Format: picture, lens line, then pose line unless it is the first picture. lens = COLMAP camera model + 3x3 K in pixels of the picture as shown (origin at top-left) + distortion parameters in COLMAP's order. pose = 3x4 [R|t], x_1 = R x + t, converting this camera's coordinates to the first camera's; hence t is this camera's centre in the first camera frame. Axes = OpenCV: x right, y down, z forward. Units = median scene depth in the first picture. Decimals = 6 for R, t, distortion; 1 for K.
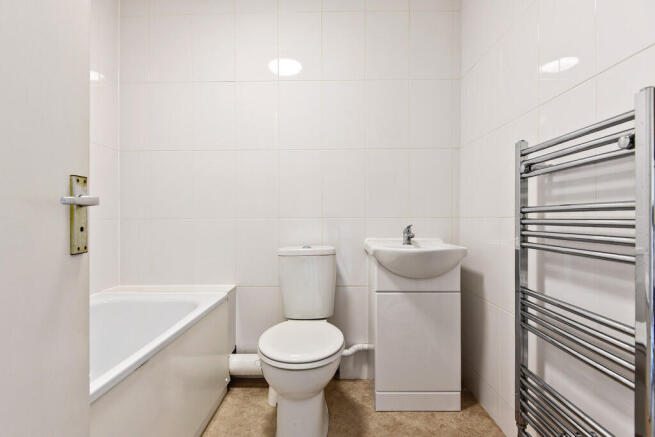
lens RADIAL K [[305.1, 0, 328.4], [0, 305.1, 218.9], [0, 0, 1]] dist [-0.002847, -0.001200]
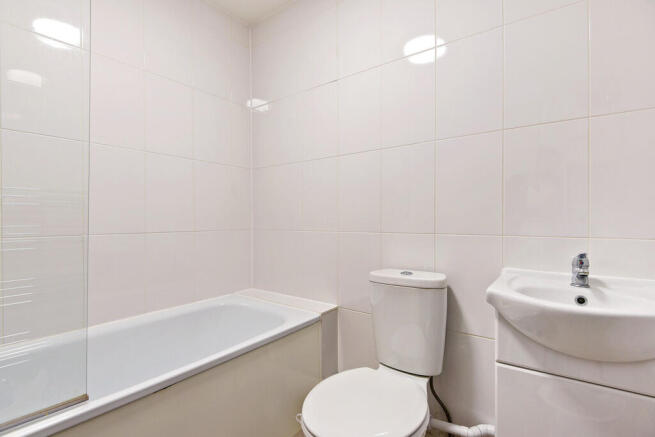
lens RADIAL K [[305.1, 0, 327.1], [0, 305.1, 218.1], [0, 0, 1]] dist [-0.002847, -0.001200]
pose [[0.802205, -0.001364, -0.597048, 0.225577], [0.001715, 0.999999, 0.000019, -0.044515], [0.597047, -0.001039, 0.802206, 0.279305]]
